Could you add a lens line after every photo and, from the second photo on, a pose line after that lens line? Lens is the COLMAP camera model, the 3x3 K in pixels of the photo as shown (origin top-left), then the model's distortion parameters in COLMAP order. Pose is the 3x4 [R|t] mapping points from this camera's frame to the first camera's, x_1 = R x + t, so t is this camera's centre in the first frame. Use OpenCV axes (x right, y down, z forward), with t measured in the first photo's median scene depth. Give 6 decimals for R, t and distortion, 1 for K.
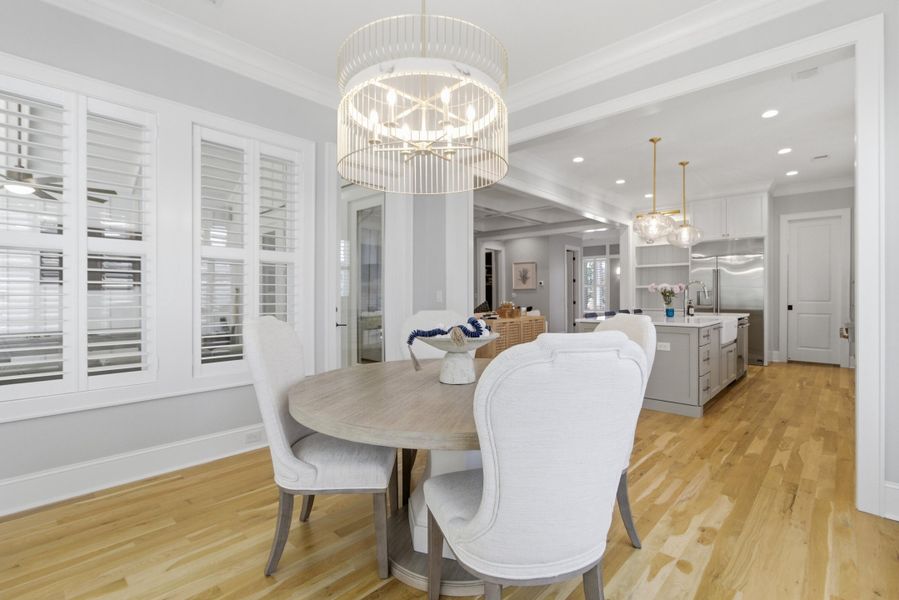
lens RADIAL K [[422.9, 0, 452.5], [0, 422.9, 295.2], [0, 0, 1]] dist [-0.011034, 0.008593]
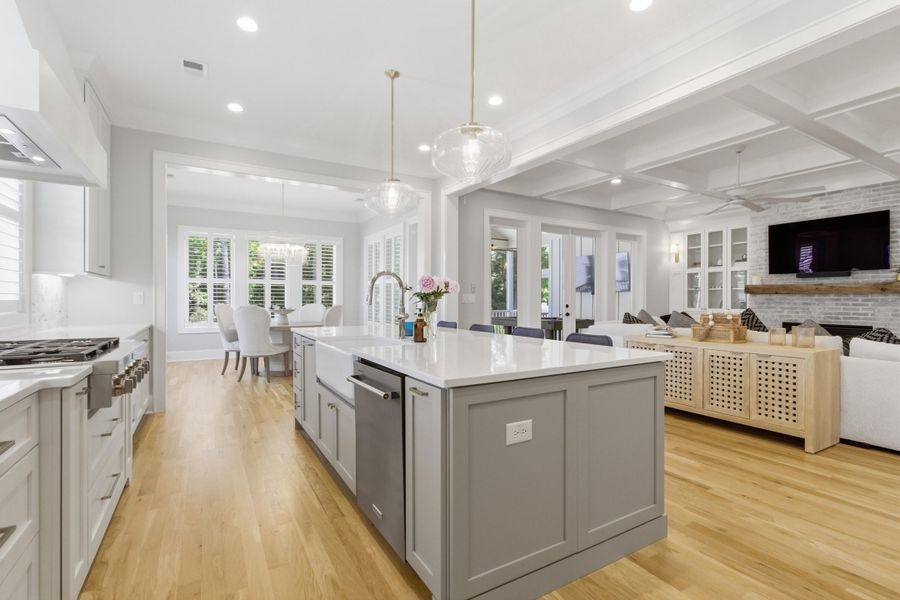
lens RADIAL K [[423.4, 0, 449.6], [0, 423.4, 298.7], [0, 0, 1]] dist [-0.011034, 0.008593]
pose [[-0.287930, 0.002658, -0.957648, 0.769160], [-0.002250, 0.999992, 0.003452, -0.000789], [0.957649, 0.003148, -0.287922, 0.887966]]
